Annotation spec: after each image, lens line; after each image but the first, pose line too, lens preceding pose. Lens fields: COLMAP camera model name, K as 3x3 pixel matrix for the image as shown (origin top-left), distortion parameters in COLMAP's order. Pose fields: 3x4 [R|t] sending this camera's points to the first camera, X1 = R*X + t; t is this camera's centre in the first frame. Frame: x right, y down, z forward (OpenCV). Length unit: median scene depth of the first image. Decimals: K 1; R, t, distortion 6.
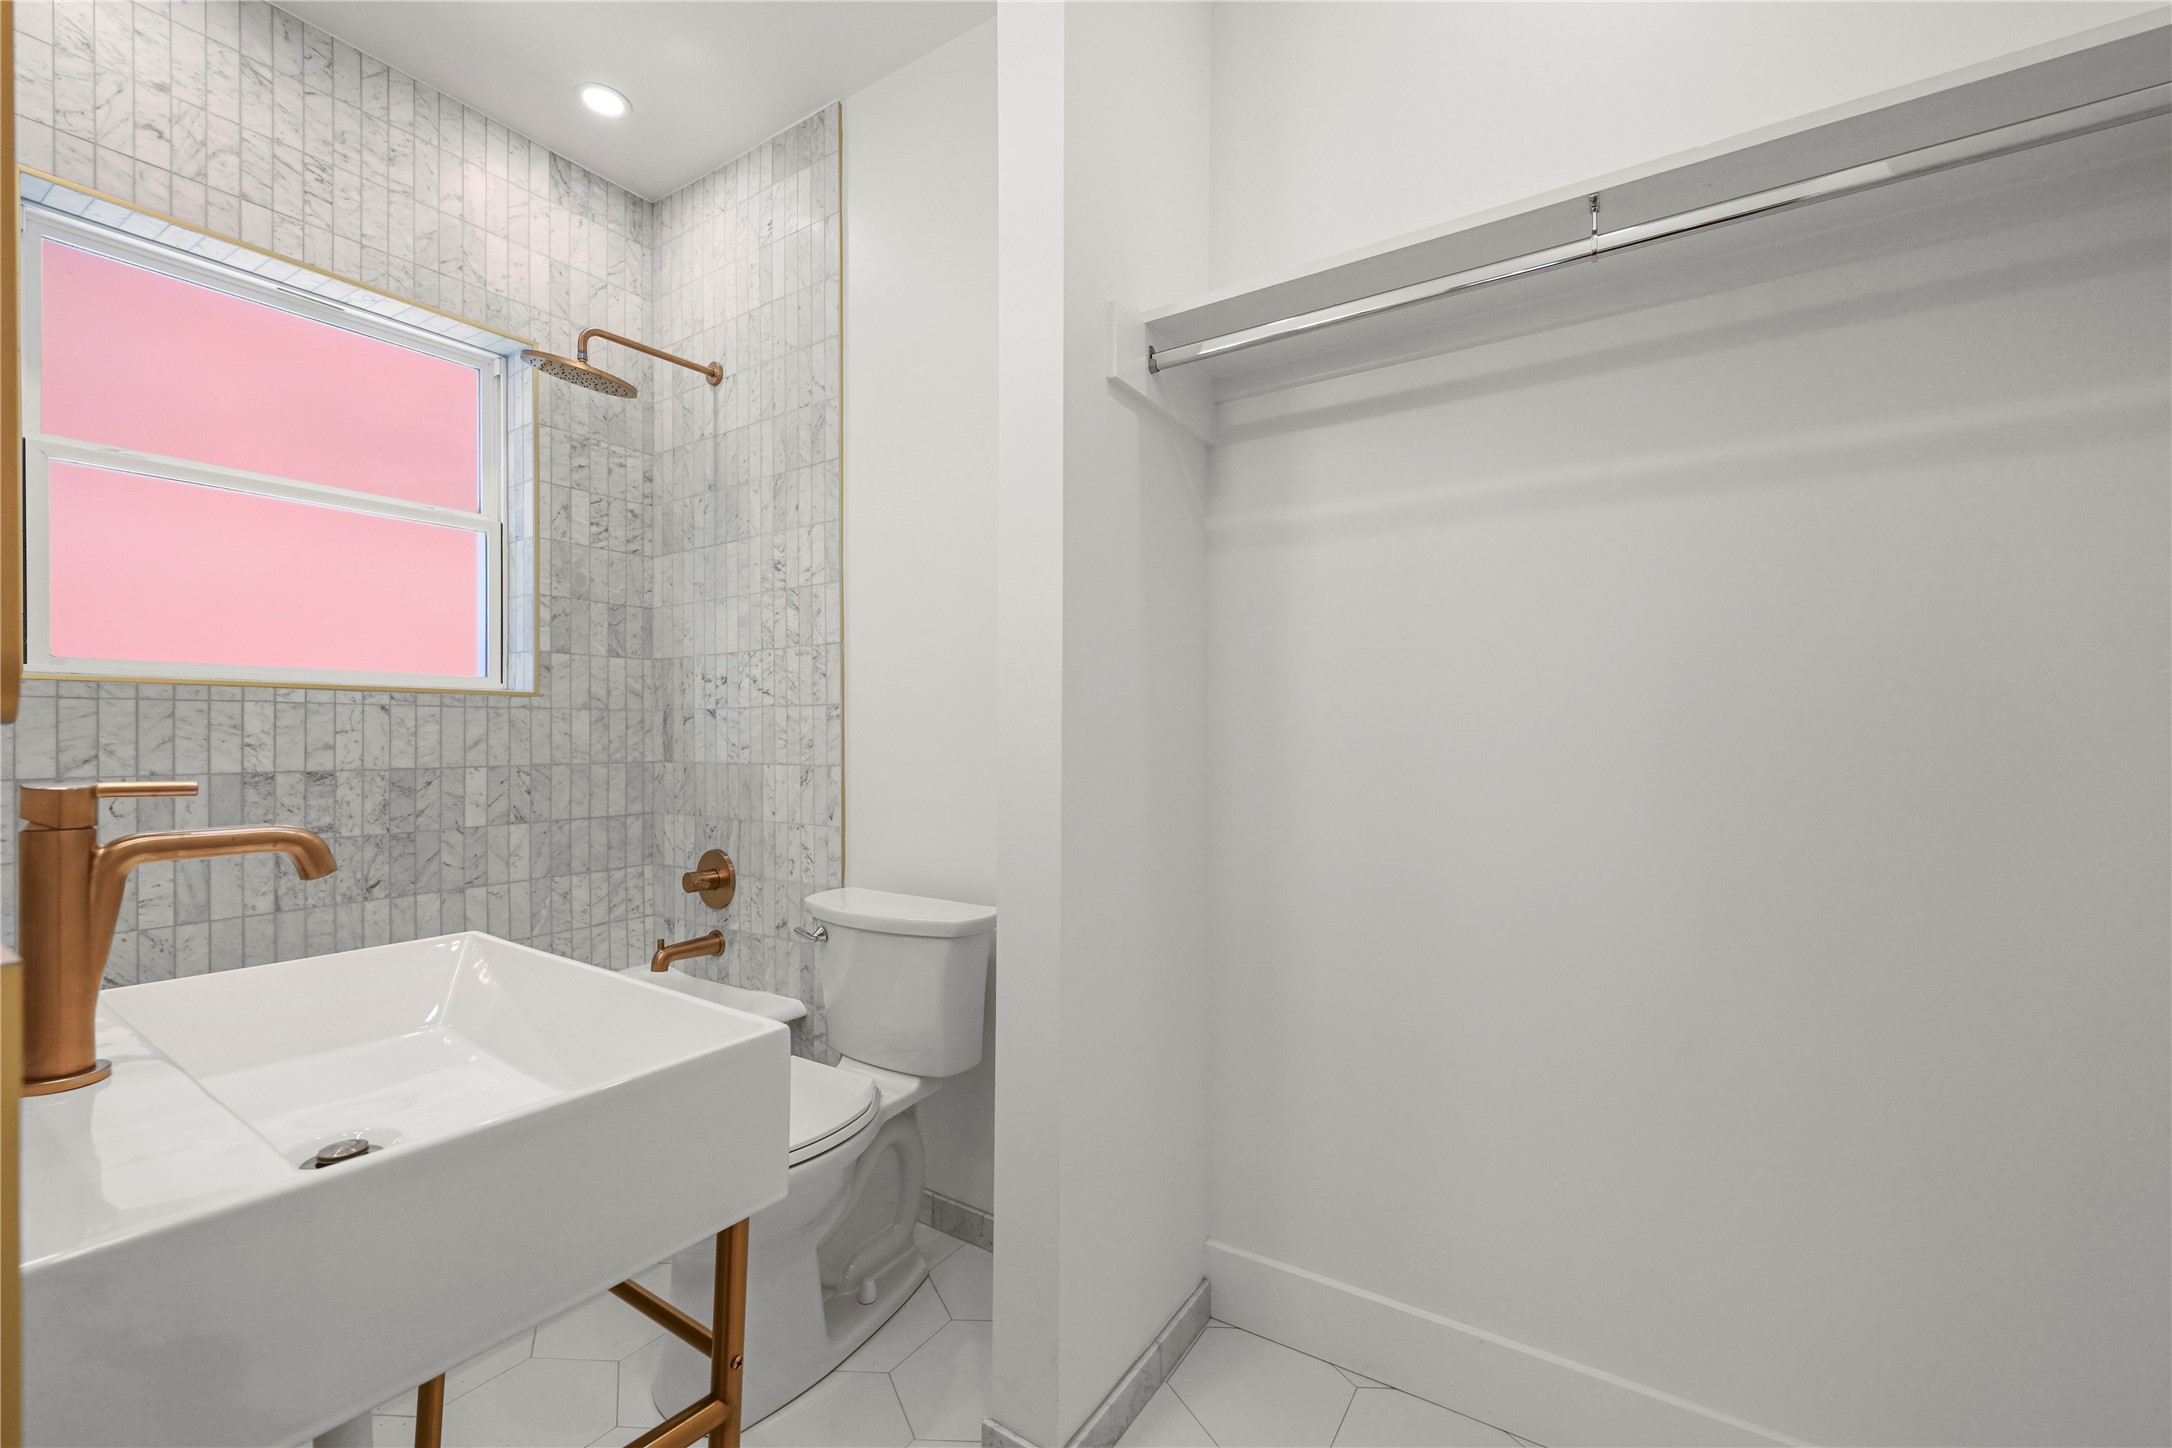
lens RADIAL K [[867.2, 0, 1088.6], [0, 867.2, 727.3], [0, 0, 1]] dist [-0.000028, -0.000385]
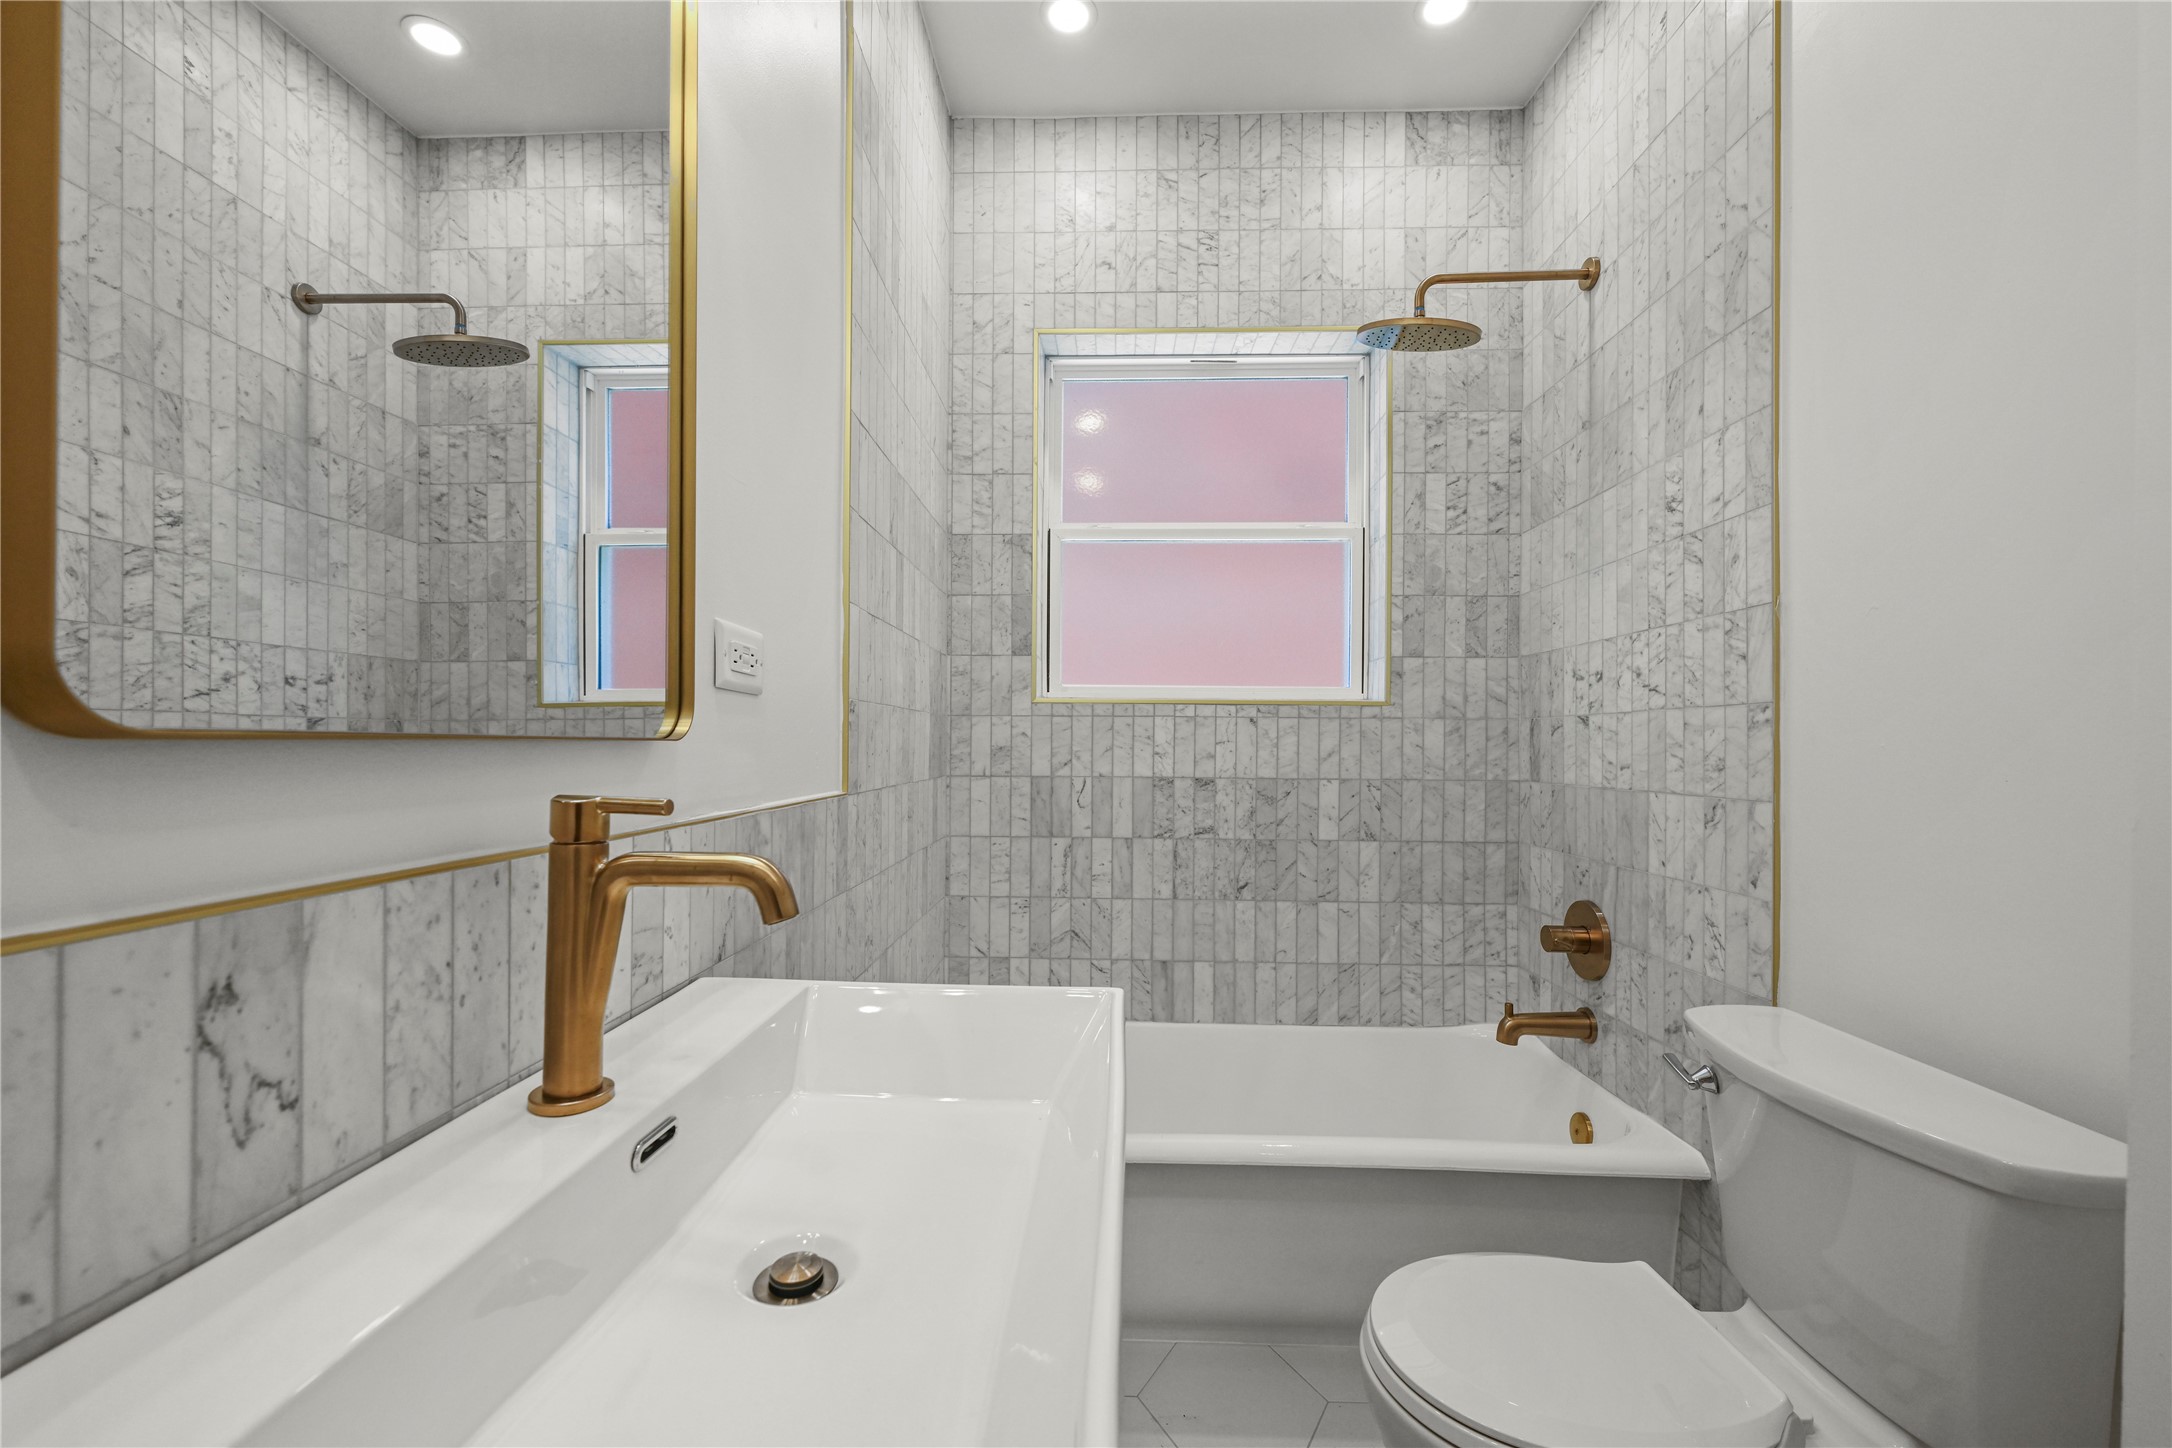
lens RADIAL K [[867.2, 0, 1085.4], [0, 867.2, 738.7], [0, 0, 1]] dist [-0.000028, -0.000385]
pose [[0.520439, 0.001672, -0.853897, -0.013278], [-0.001629, 0.999998, 0.000965, -0.000443], [0.853898, 0.000889, 0.520440, 0.254486]]
